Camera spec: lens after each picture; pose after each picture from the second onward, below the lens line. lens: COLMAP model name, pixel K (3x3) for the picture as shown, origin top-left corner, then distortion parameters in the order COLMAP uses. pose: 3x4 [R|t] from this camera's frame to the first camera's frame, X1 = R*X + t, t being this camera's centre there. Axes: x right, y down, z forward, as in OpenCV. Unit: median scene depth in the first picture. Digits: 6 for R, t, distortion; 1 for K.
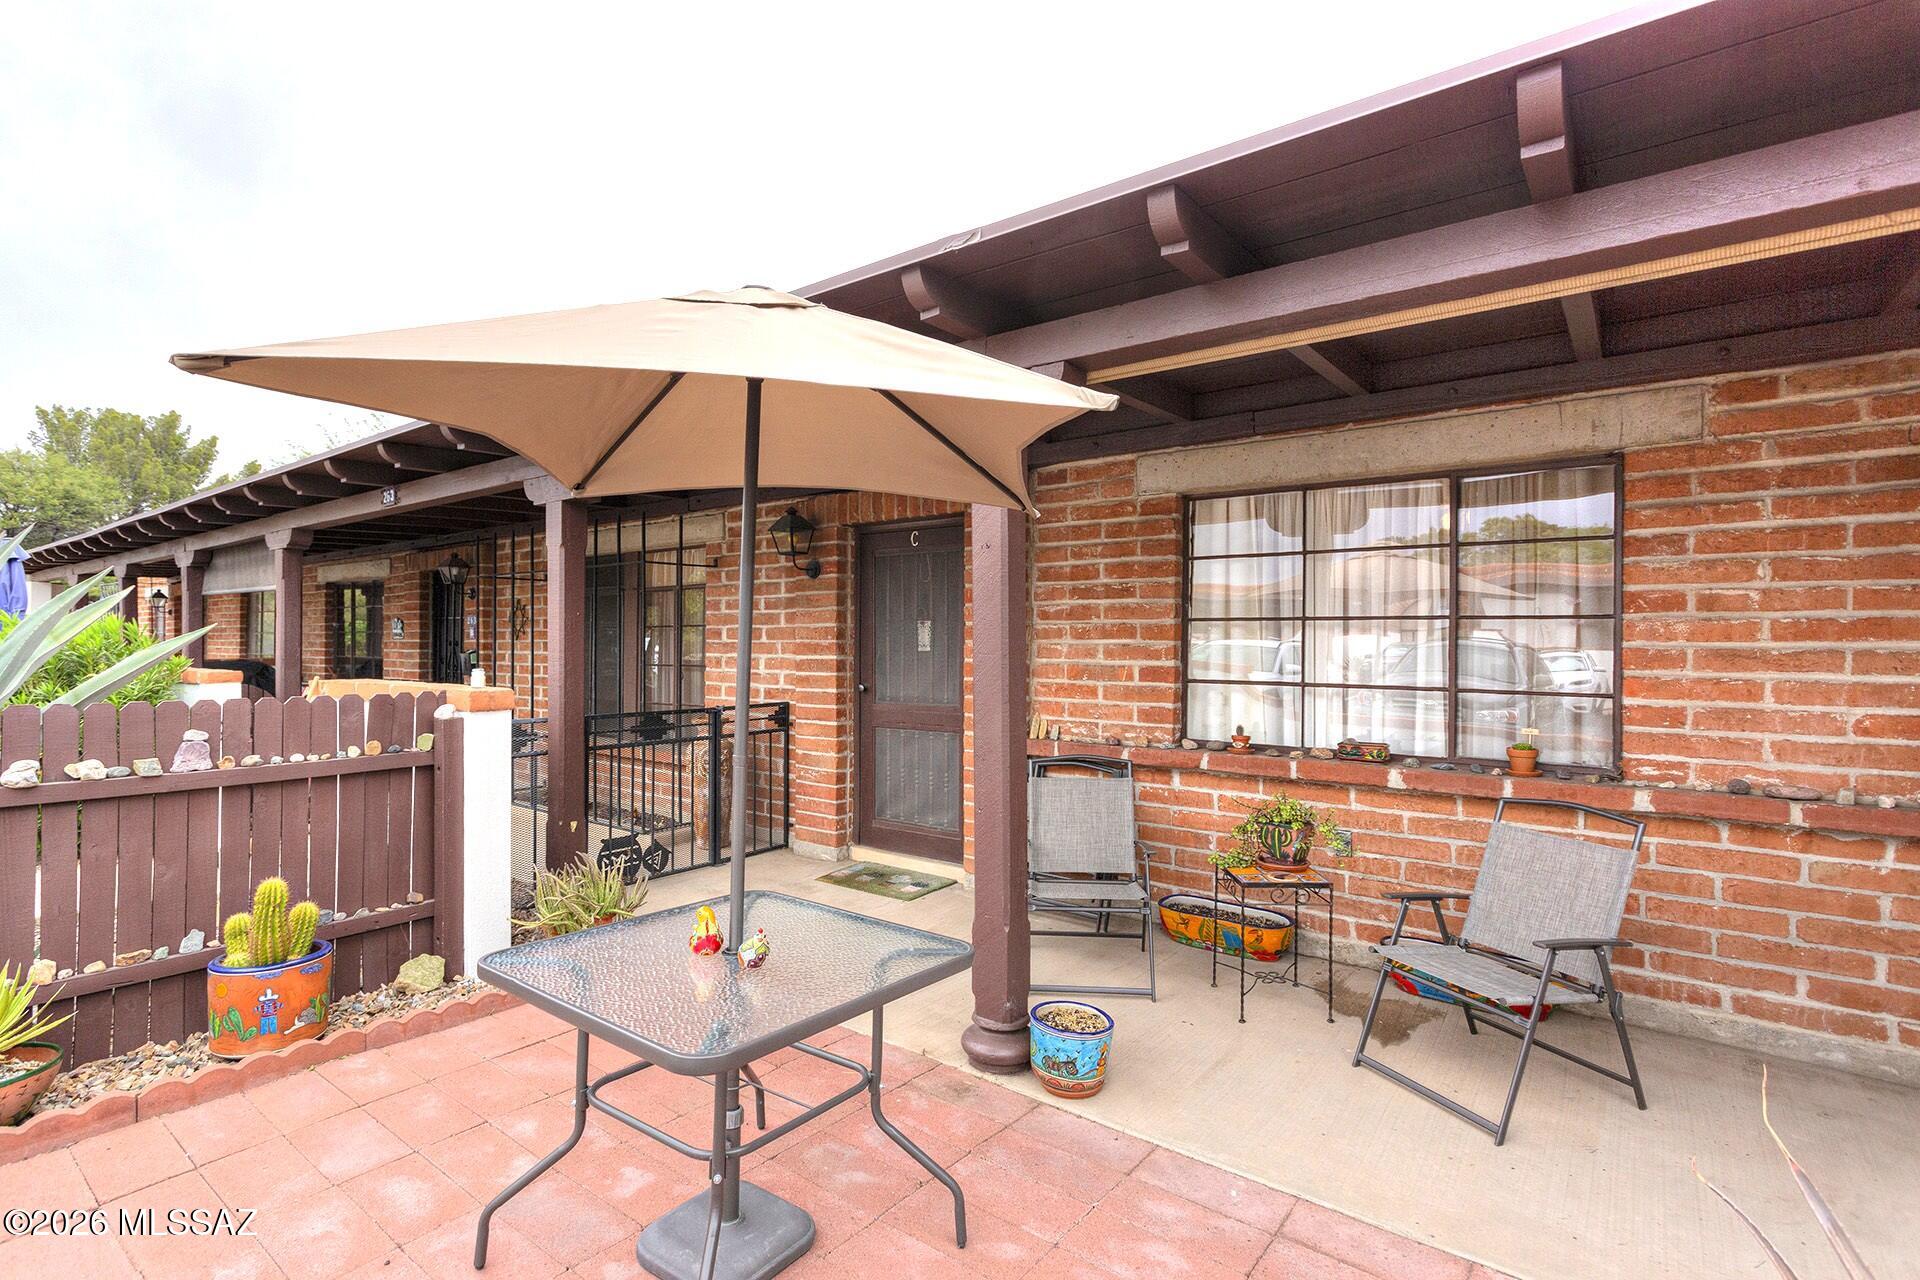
lens RADIAL K [[915.6, 0, 957.3], [0, 915.6, 640.8], [0, 0, 1]] dist [0.009940, -0.000113]
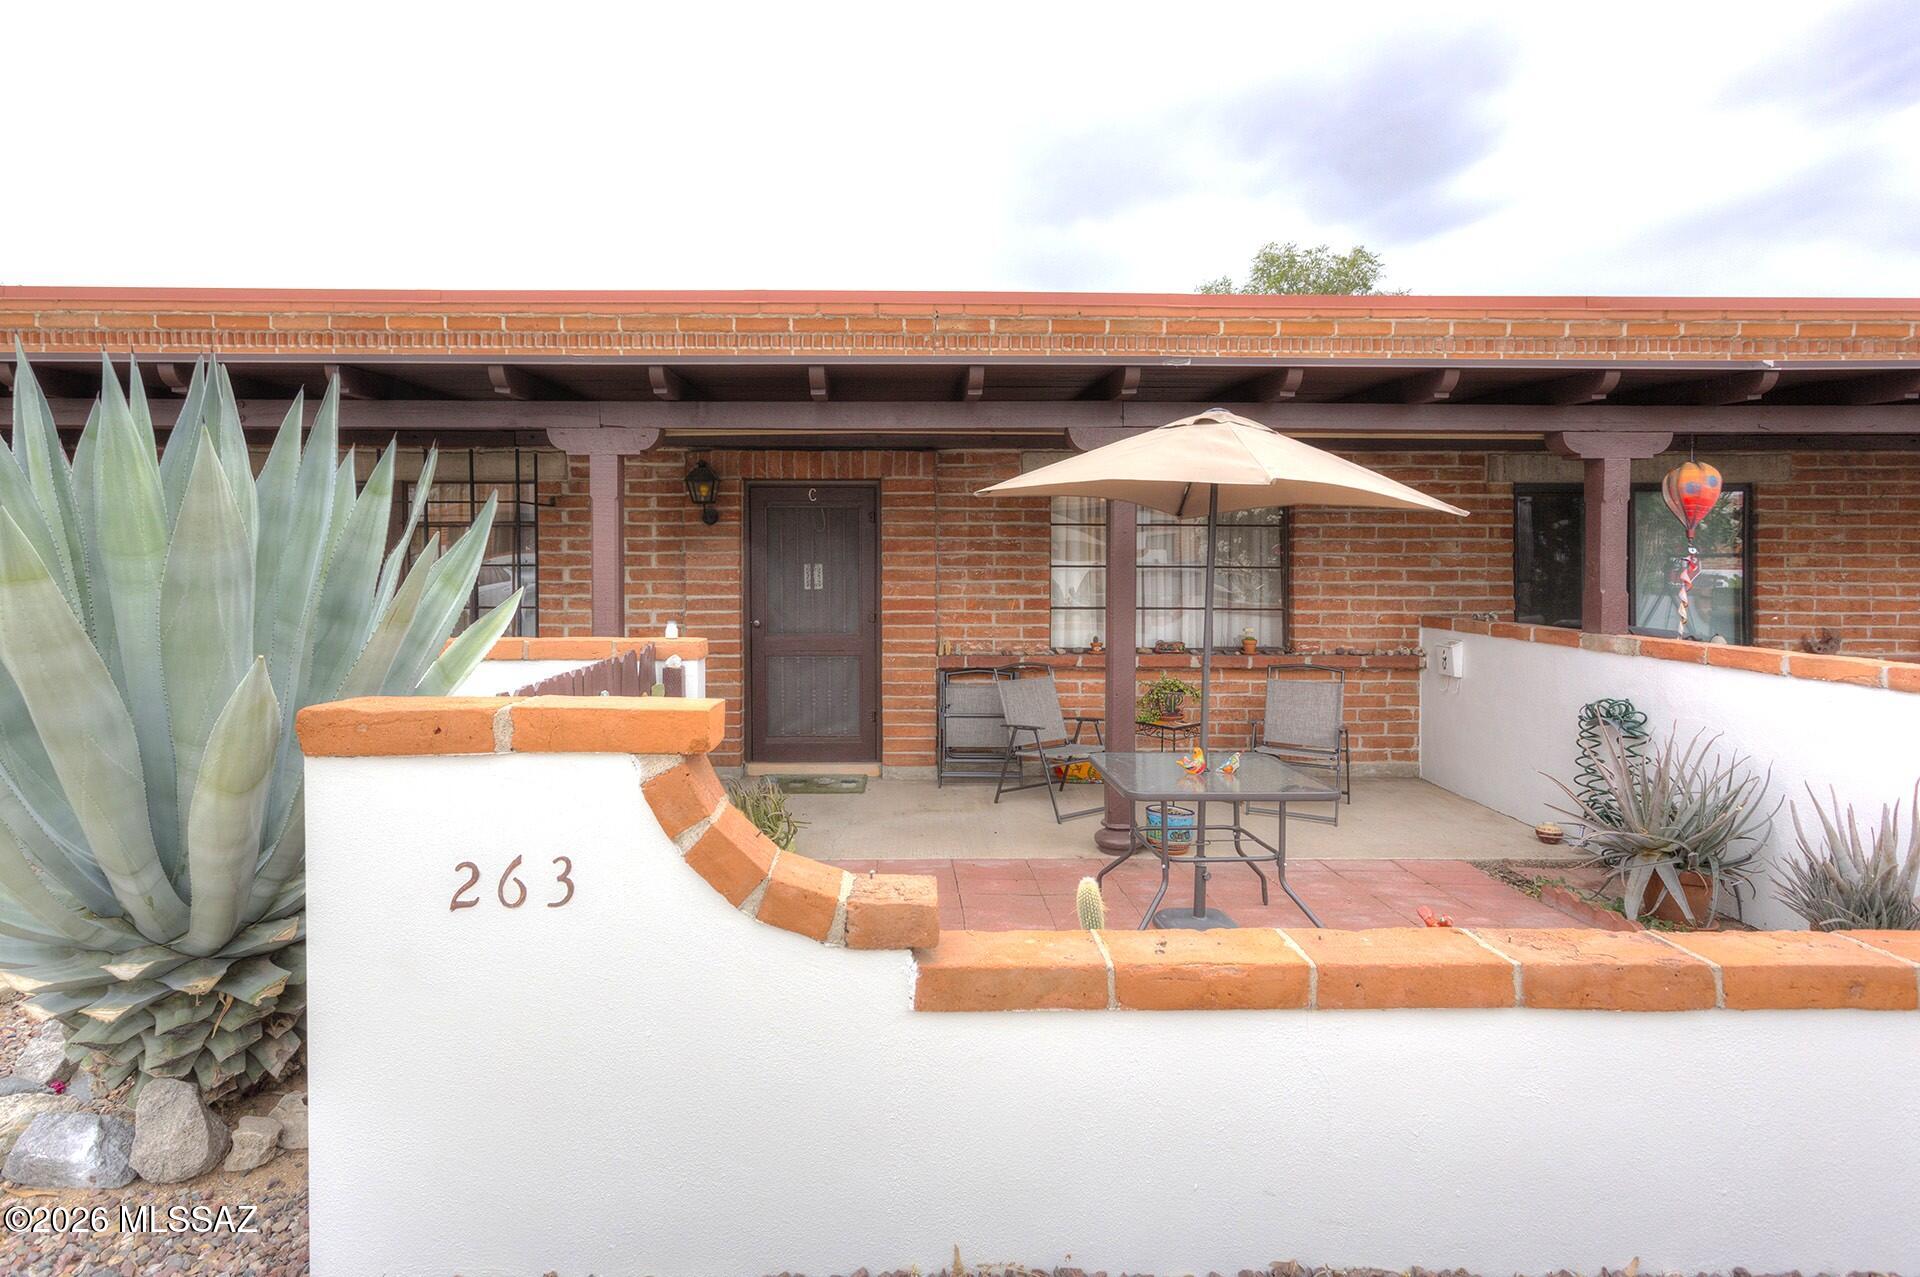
lens RADIAL K [[915.6, 0, 973.9], [0, 915.6, 566.0], [0, 0, 1]] dist [0.009940, -0.000113]
pose [[0.778224, -0.006813, 0.627950, -0.760674], [0.000331, 0.999945, 0.010439, -0.038501], [-0.627987, -0.007916, 0.778184, -0.060646]]
